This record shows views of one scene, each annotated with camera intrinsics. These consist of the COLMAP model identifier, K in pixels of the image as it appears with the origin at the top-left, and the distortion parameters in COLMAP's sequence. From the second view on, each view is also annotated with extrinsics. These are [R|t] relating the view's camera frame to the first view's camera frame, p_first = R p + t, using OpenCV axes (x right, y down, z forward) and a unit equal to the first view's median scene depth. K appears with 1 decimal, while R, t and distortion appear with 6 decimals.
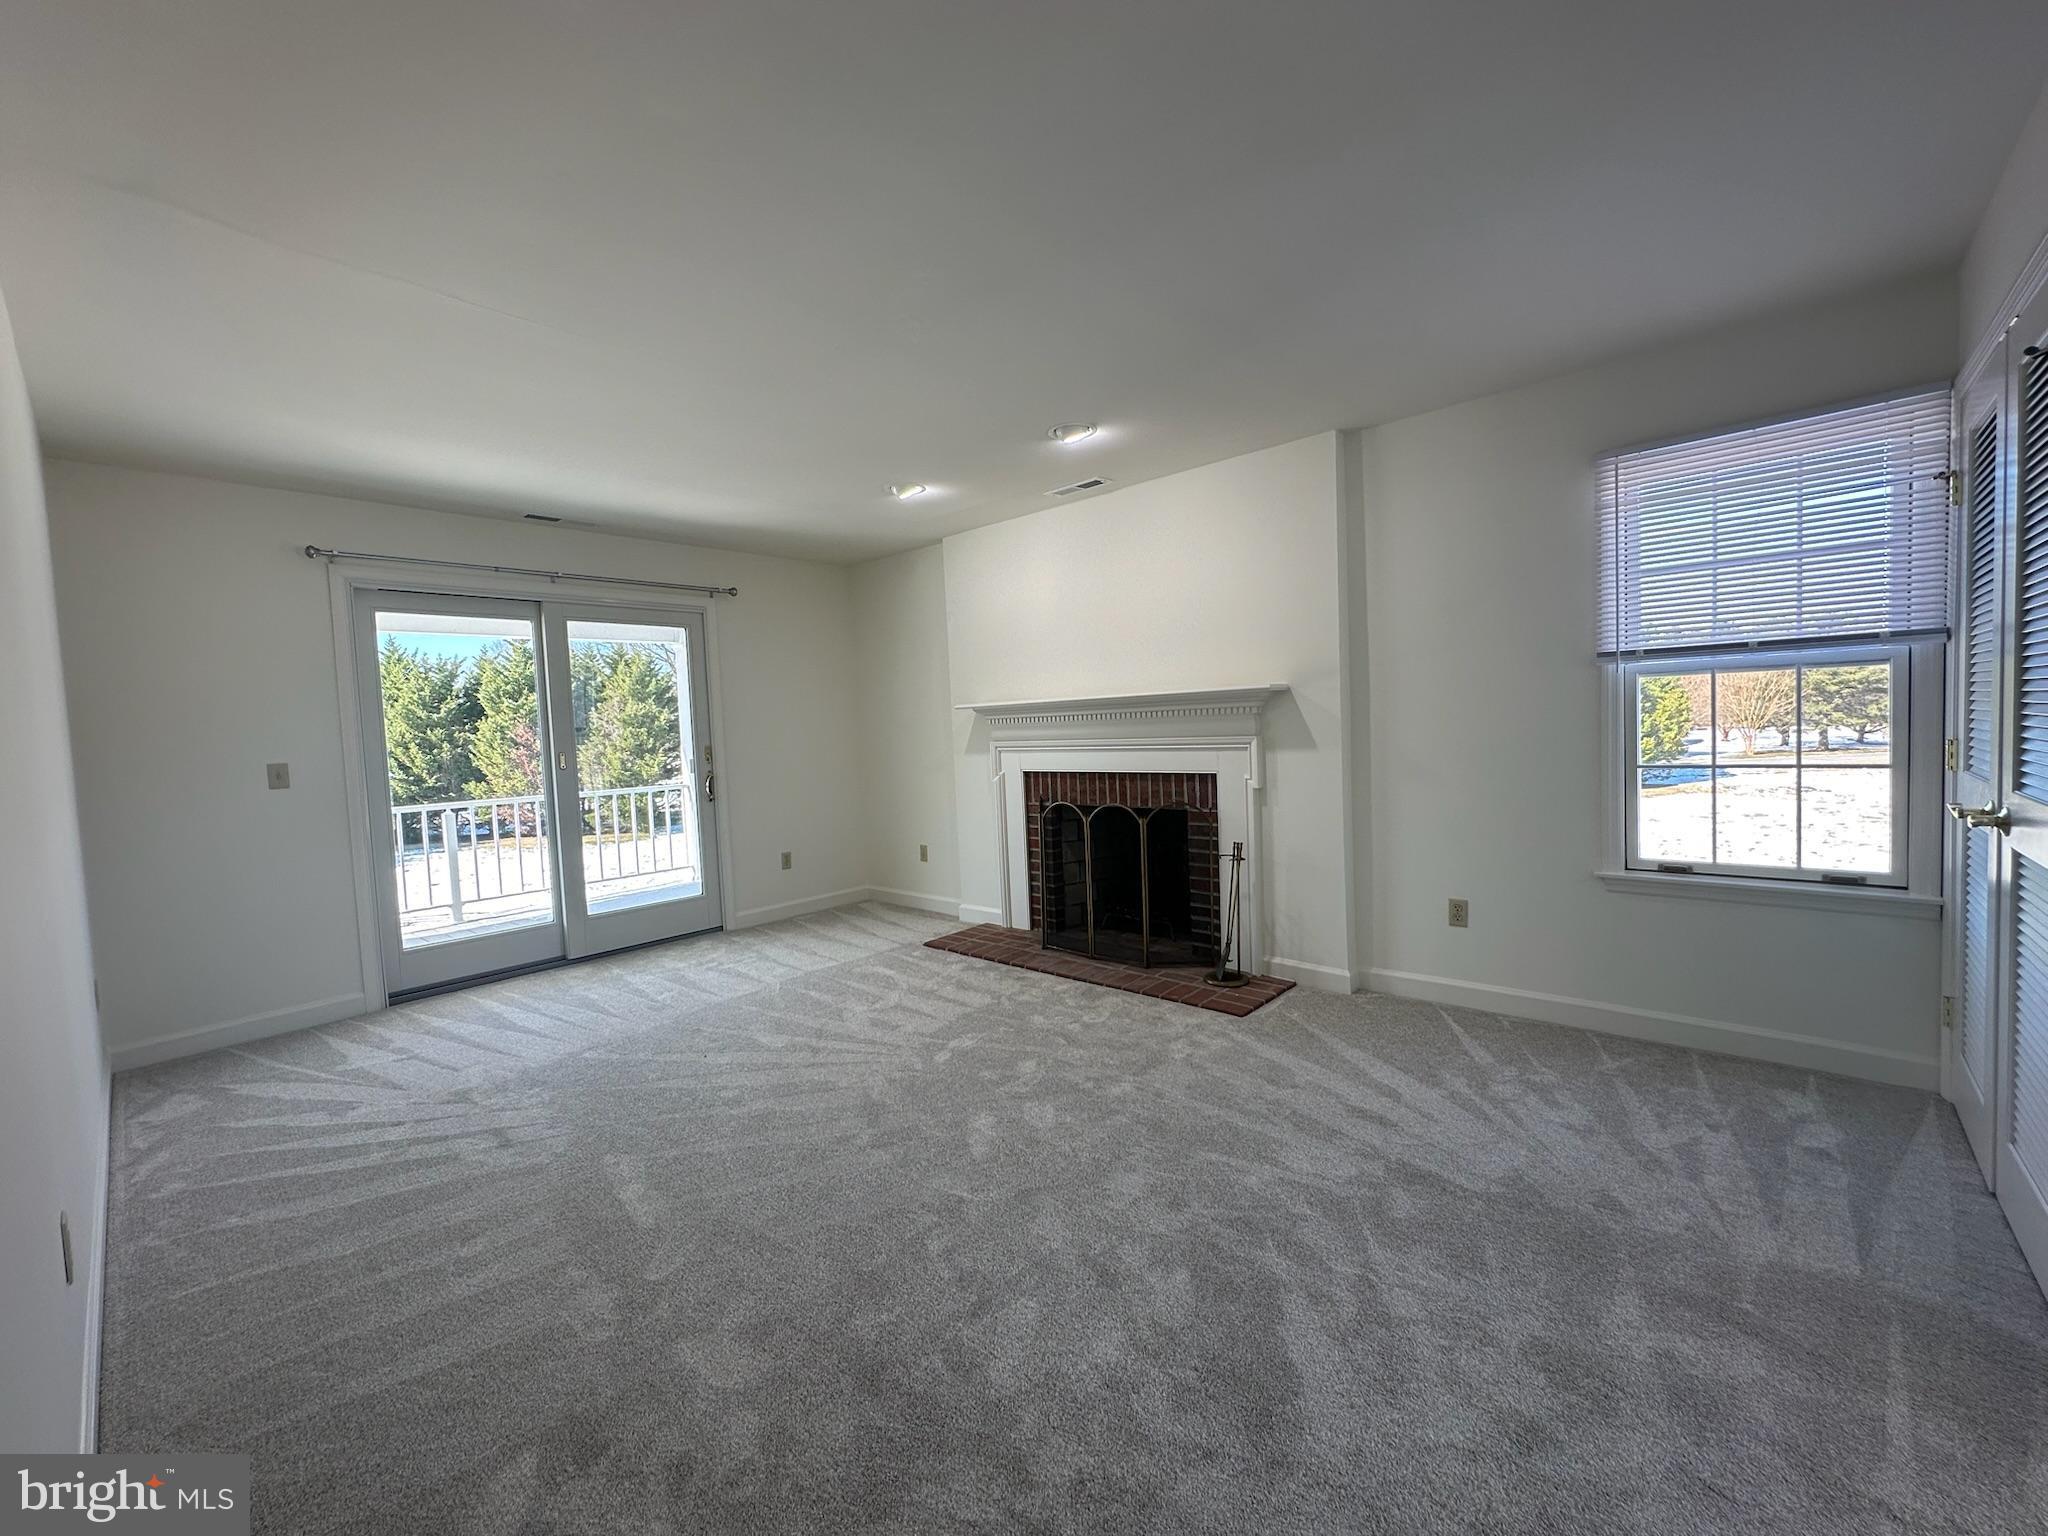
lens RADIAL K [[819.0, 0, 1026.4], [0, 819.0, 758.4], [0, 0, 1]] dist [-0.002521, 0.001142]
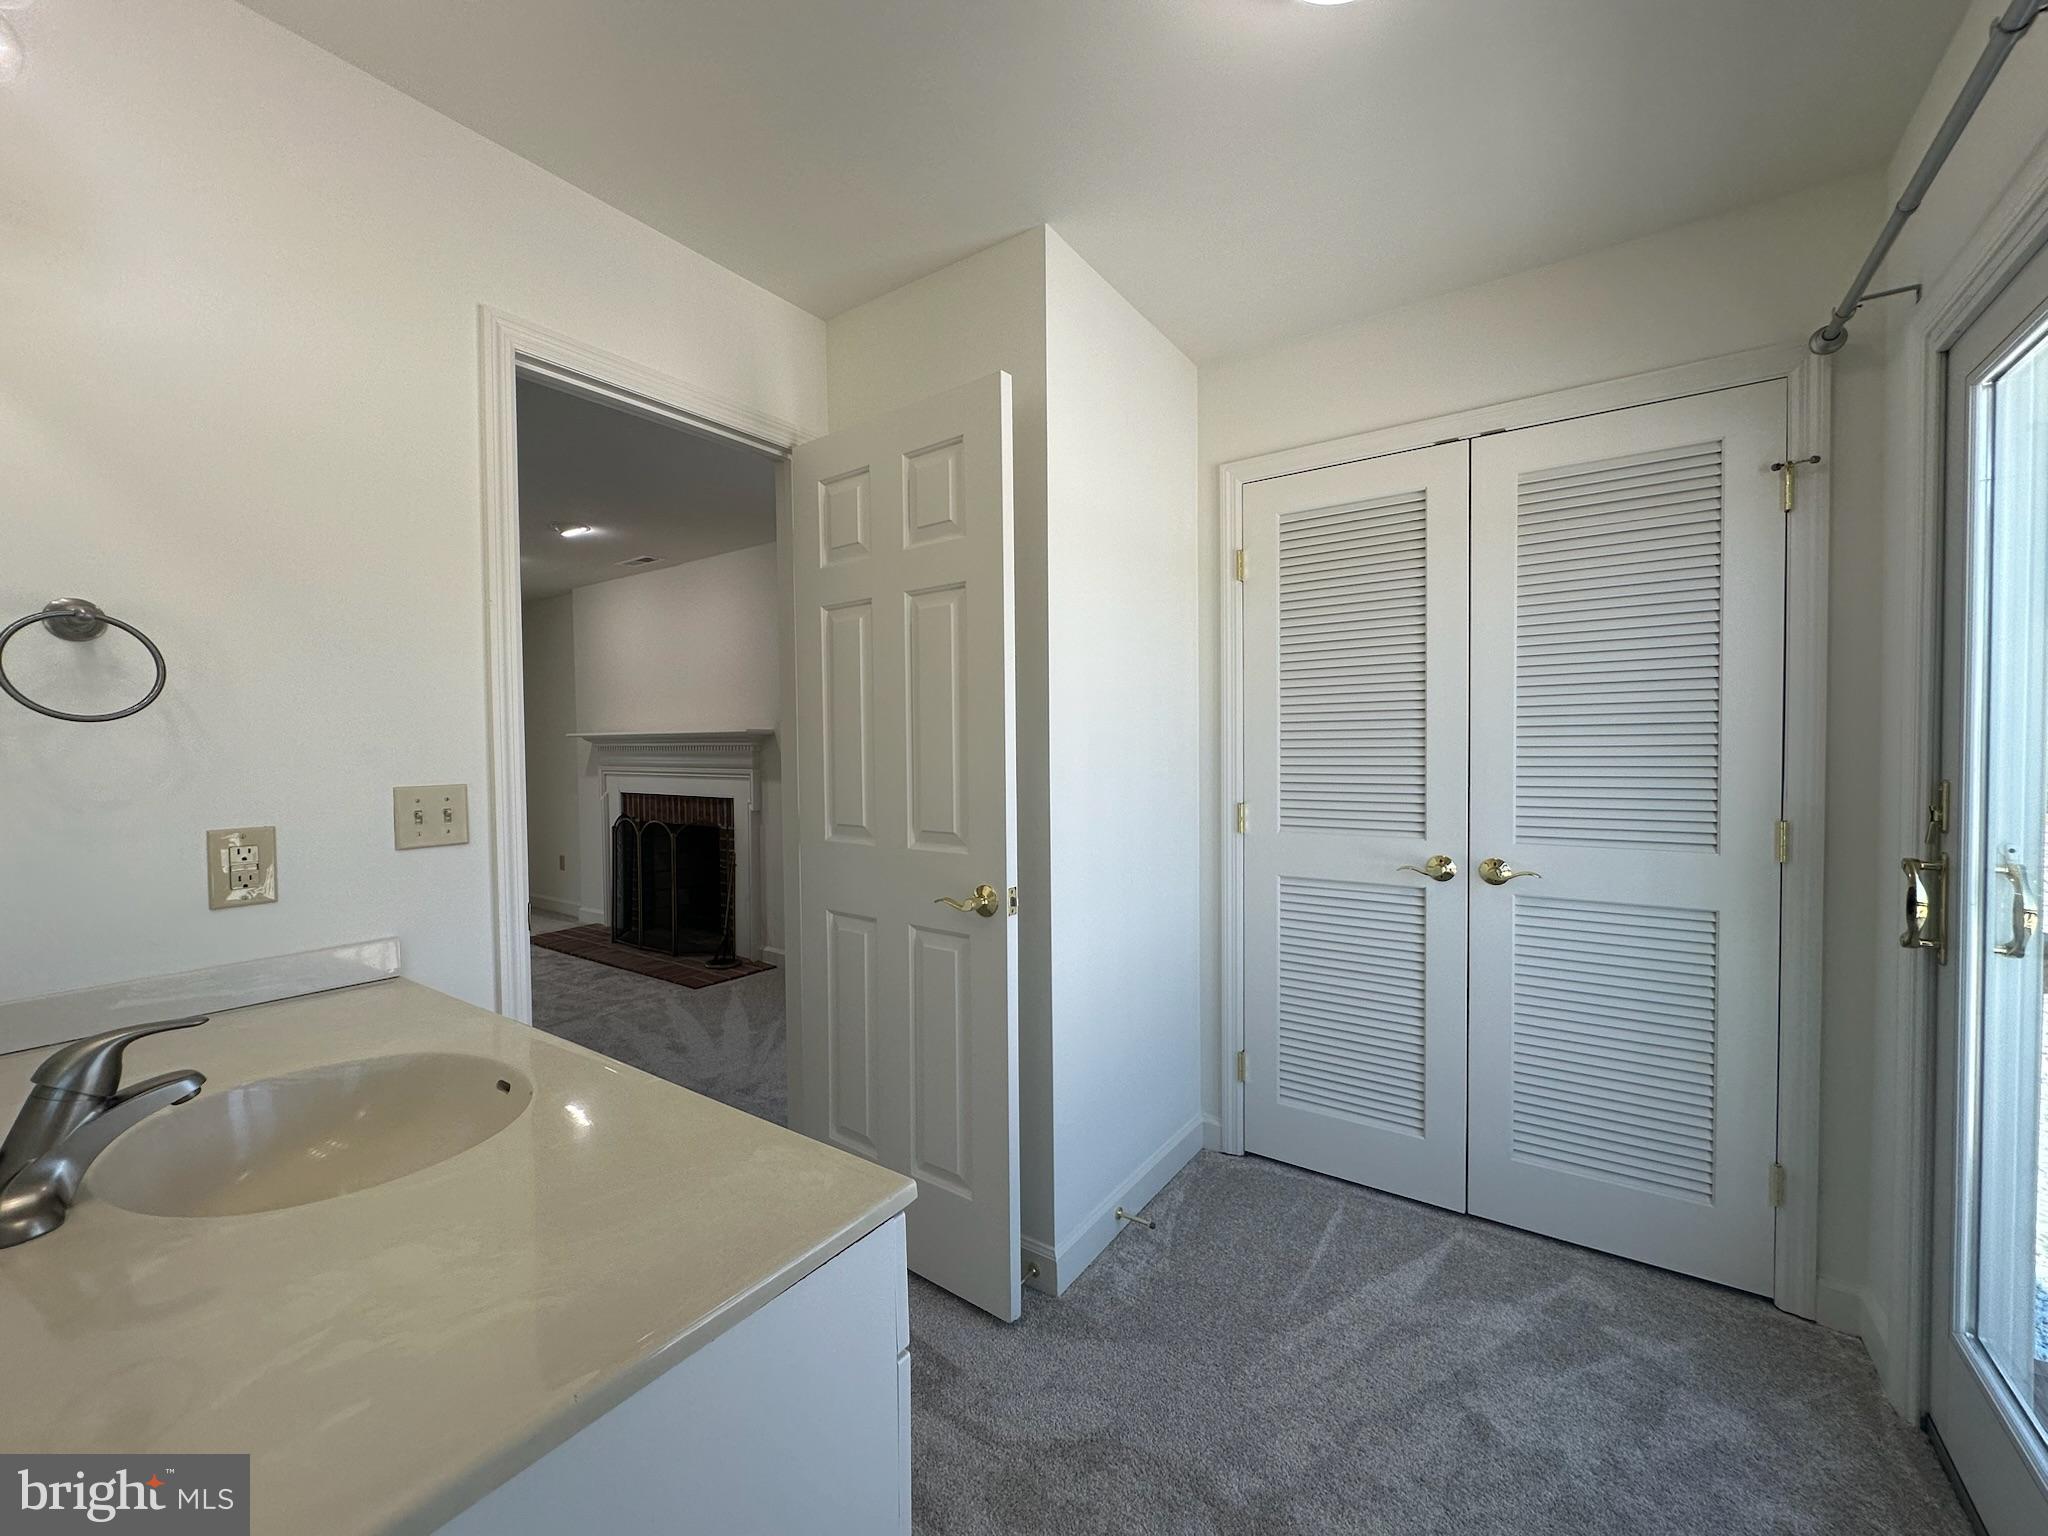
lens RADIAL K [[819.0, 0, 1022.1], [0, 819.0, 751.4], [0, 0, 1]] dist [-0.002521, 0.001142]
pose [[0.991678, 0.038956, 0.122709, 0.507260], [-0.033765, 0.998456, -0.044108, -0.012270], [-0.124238, 0.039598, 0.991462, -0.289445]]
